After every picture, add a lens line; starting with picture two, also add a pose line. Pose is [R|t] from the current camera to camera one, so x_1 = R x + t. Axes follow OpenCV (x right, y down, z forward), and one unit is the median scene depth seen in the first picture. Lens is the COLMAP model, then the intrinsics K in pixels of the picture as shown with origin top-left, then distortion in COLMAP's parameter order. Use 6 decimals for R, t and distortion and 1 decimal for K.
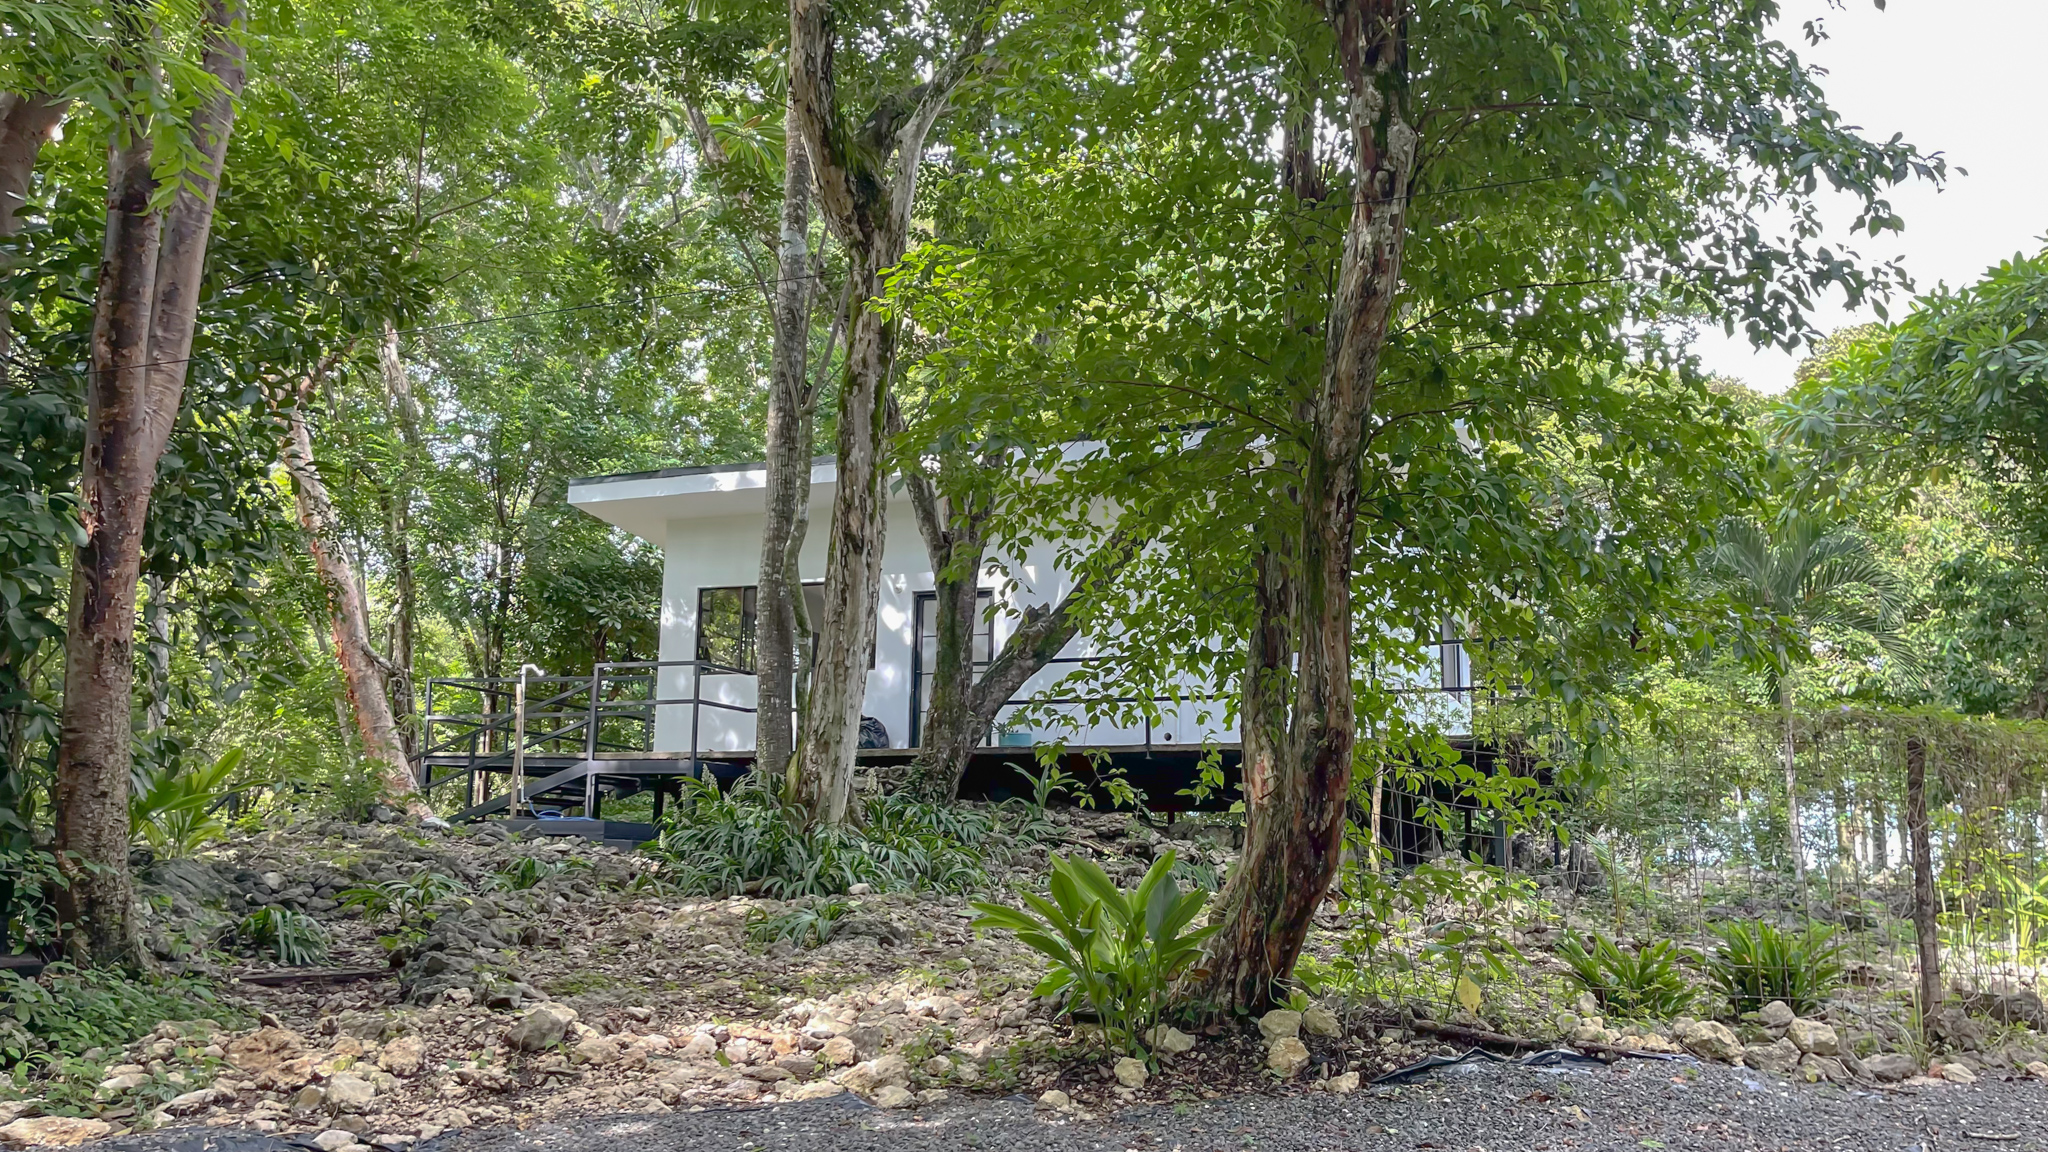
lens RADIAL K [[1555.2, 0, 1052.9], [0, 1555.2, 594.7], [0, 0, 1]] dist [-0.079094, 0.154409]
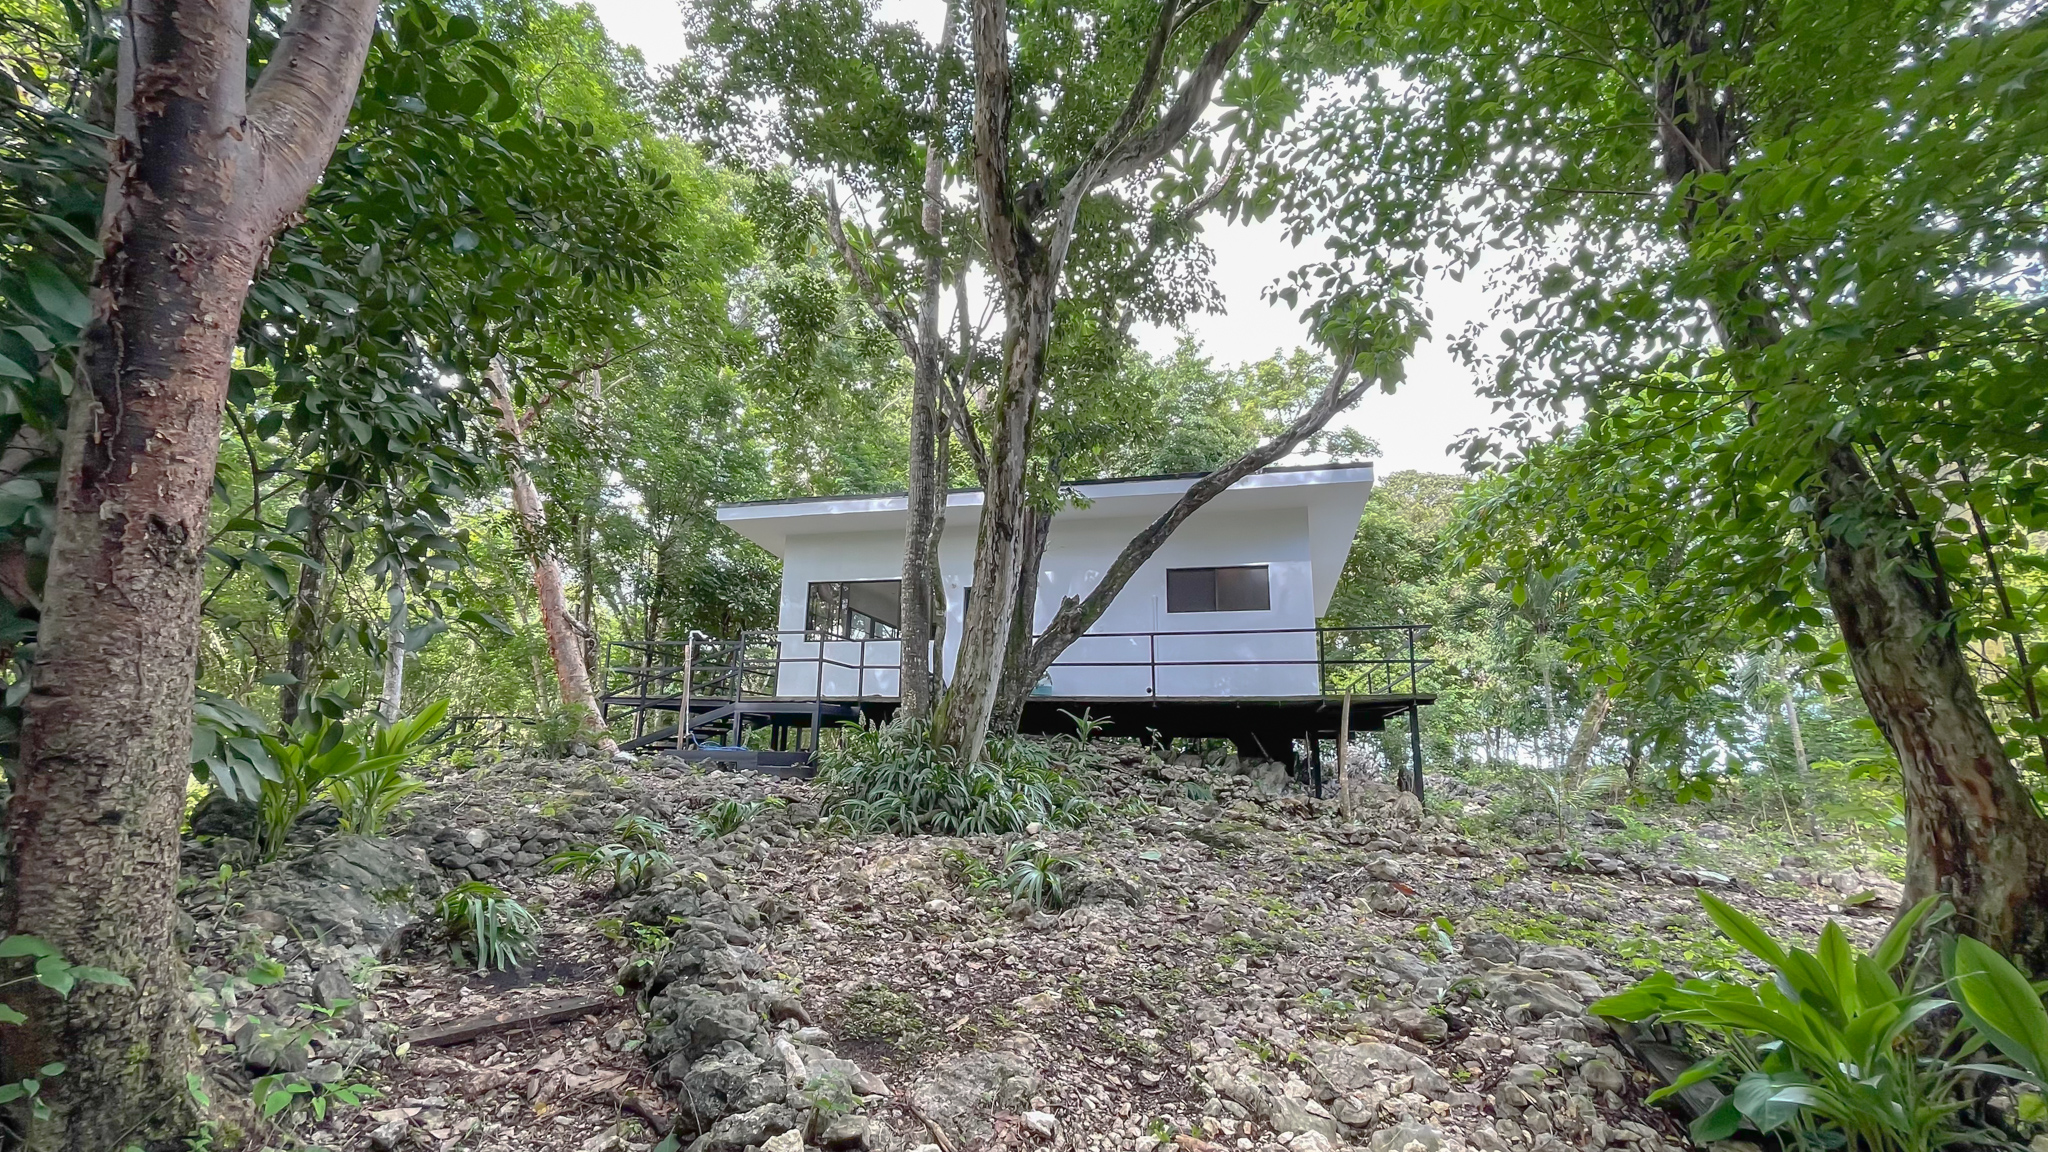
lens RADIAL K [[819.3, 0, 1024.4], [0, 819.3, 582.7], [0, 0, 1]] dist [-0.001890, 0.000203]
pose [[0.994119, 0.026214, 0.105071, -0.180682], [-0.022879, 0.999199, -0.032819, 0.027718], [-0.105847, 0.030222, 0.993923, 0.363431]]
